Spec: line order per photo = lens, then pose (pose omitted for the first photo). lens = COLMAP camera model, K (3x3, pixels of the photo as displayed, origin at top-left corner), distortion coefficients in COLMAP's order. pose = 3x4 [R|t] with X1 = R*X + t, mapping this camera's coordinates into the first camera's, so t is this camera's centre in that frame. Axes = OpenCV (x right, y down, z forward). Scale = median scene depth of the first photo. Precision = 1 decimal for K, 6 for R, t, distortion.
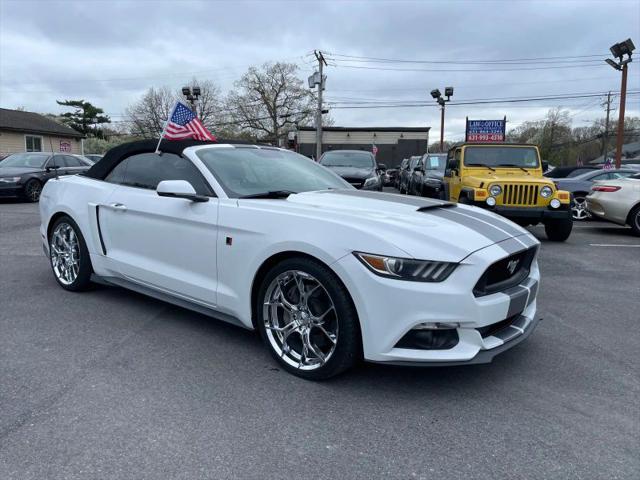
lens RADIAL K [[463.7, 0, 320.0], [0, 463.7, 240.0], [0, 0, 1]] dist [0.067383, -0.087323]
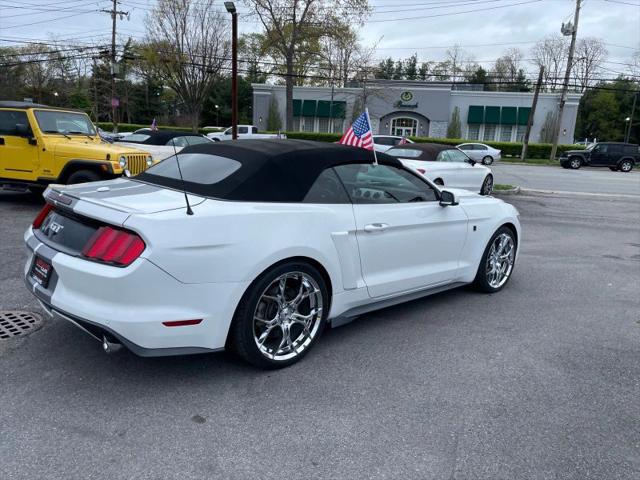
lens RADIAL K [[466.9, 0, 310.6], [0, 466.9, 241.6], [0, 0, 1]] dist [0.069114, -0.094986]
pose [[0.180277, -0.219737, 0.958757, -1.229195], [0.102961, 0.973588, 0.203776, -0.223442], [-0.978212, 0.061979, 0.198140, 0.870998]]
